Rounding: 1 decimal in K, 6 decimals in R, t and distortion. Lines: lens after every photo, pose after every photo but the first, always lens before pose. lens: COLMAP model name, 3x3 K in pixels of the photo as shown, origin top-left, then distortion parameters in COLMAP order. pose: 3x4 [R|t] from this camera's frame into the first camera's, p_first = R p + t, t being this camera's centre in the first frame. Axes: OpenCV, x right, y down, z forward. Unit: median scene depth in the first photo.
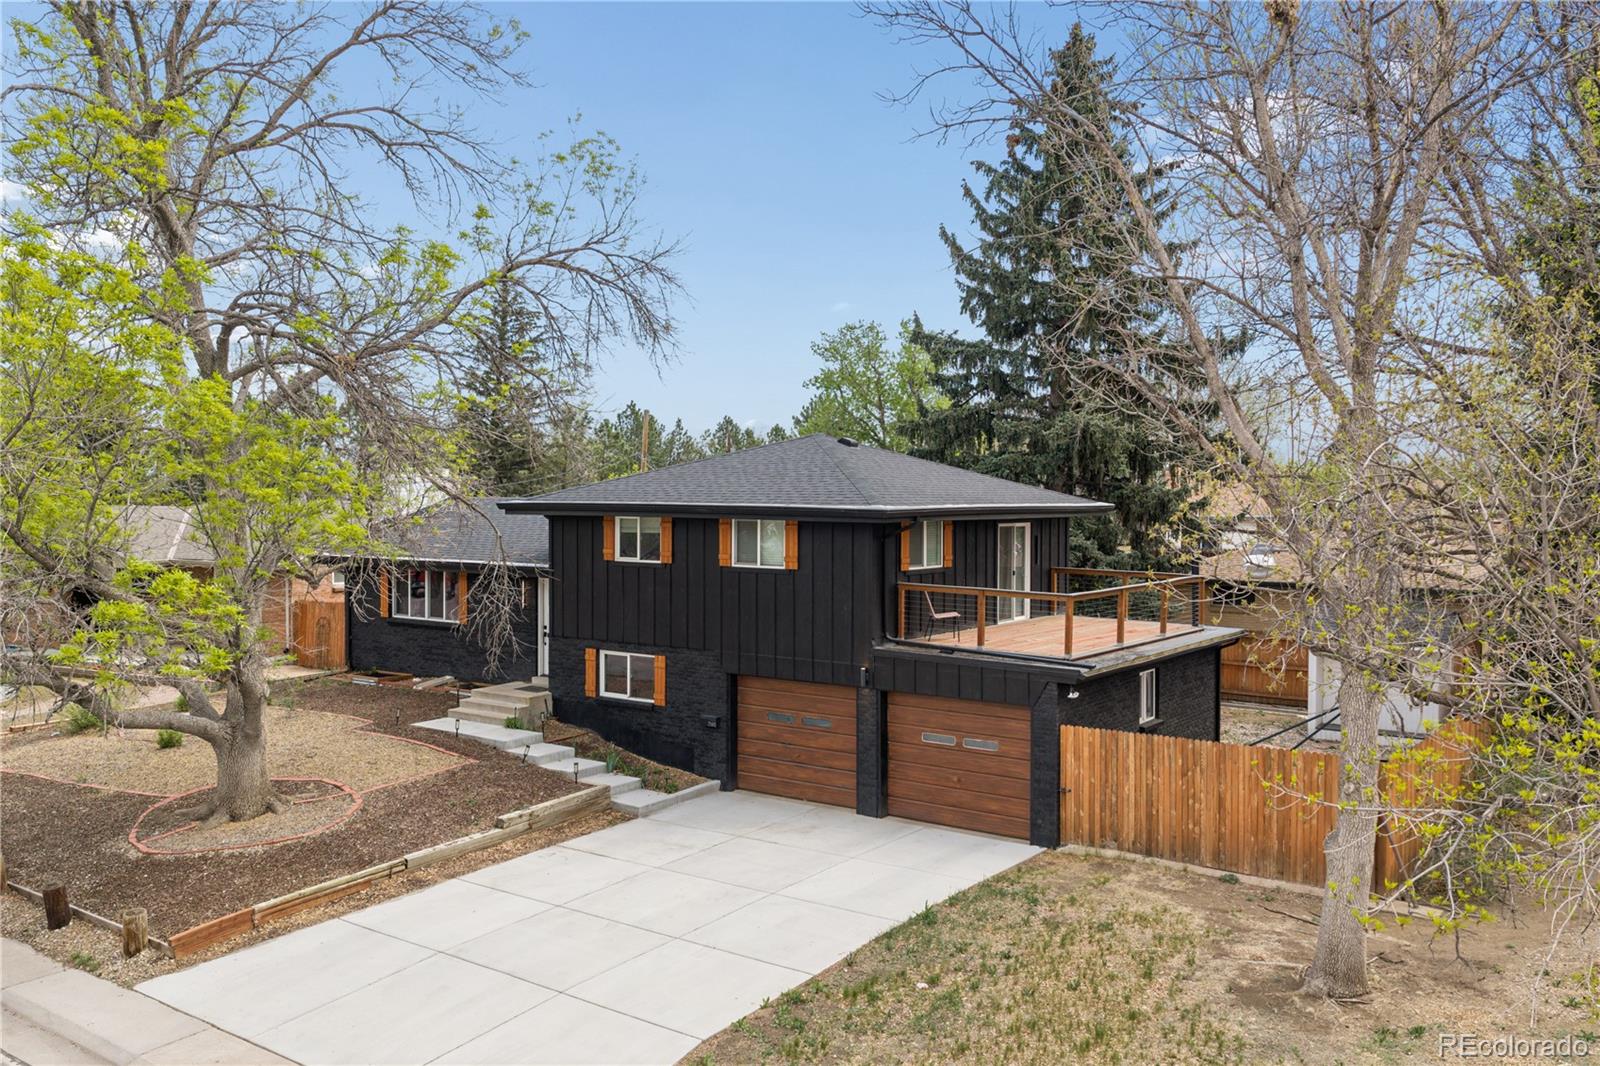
lens RADIAL K [[1308.7, 0, 798.8], [0, 1308.7, 527.0], [0, 0, 1]] dist [0.006601, -0.003904]
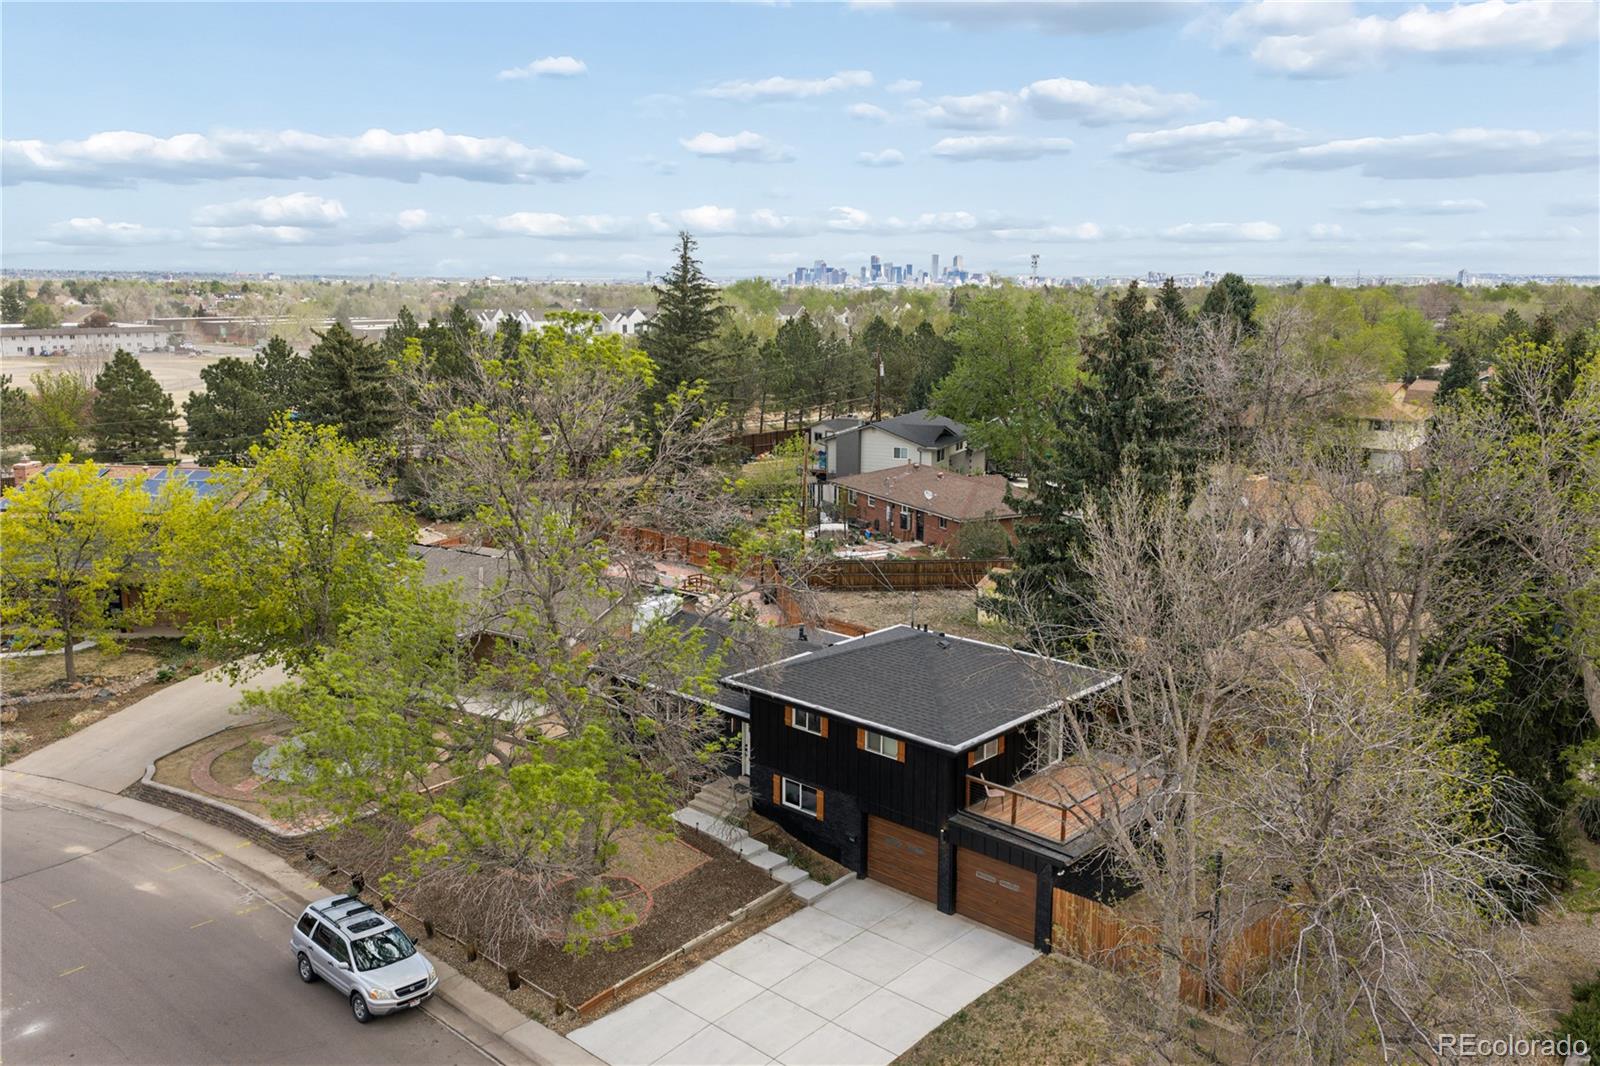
lens RADIAL K [[1308.7, 0, 800.4], [0, 1308.7, 534.5], [0, 0, 1]] dist [0.006601, -0.003904]
pose [[0.993273, 0.020946, -0.113887, 0.052281], [-0.000602, 0.984426, 0.175799, -0.560759], [0.115796, -0.174548, 0.977816, -0.589850]]
